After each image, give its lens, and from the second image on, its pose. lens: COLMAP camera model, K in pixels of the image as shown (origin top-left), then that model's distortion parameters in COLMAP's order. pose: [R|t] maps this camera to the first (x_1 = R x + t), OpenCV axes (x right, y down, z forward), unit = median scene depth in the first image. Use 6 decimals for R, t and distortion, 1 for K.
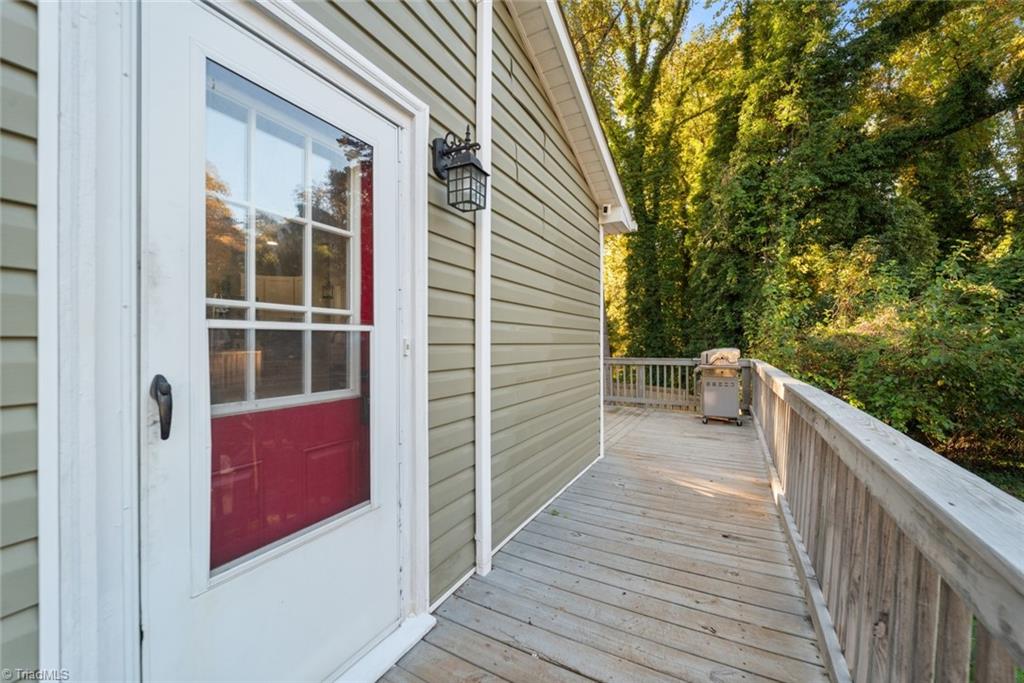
lens RADIAL K [[391.5, 0, 506.2], [0, 391.5, 342.2], [0, 0, 1]] dist [-0.002938, -0.000526]
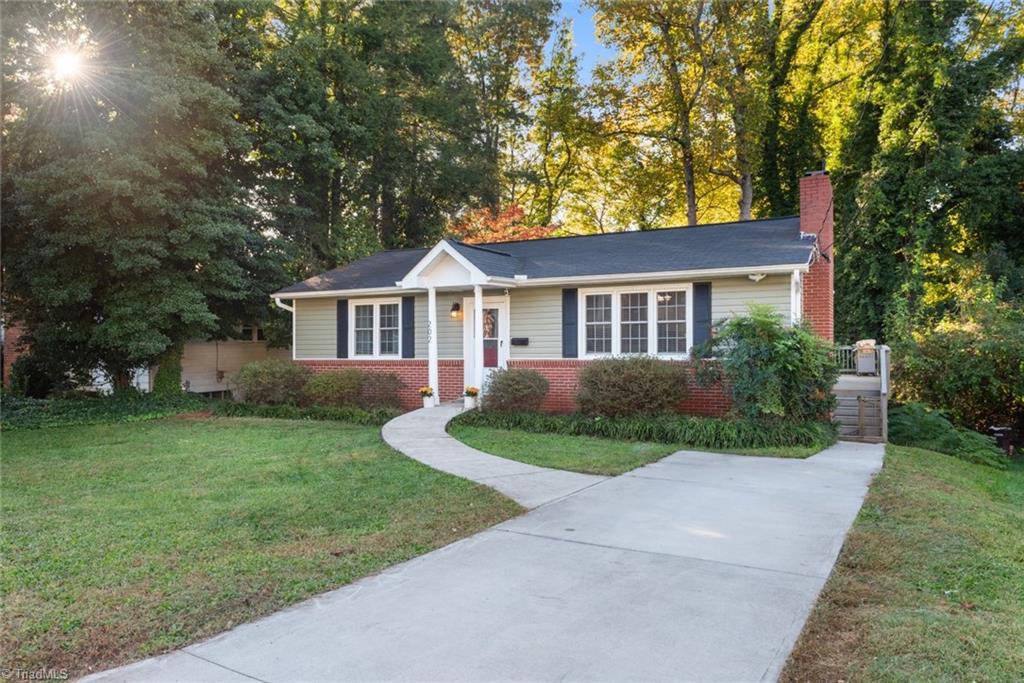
lens RADIAL K [[679.9, 0, 517.8], [0, 679.9, 344.1], [0, 0, 1]] dist [0.007110, -0.008008]
pose [[0.999327, -0.014241, 0.033800, -0.397173], [0.014067, 0.999887, 0.005372, -0.001095], [-0.033872, -0.004893, 0.999414, -0.712182]]
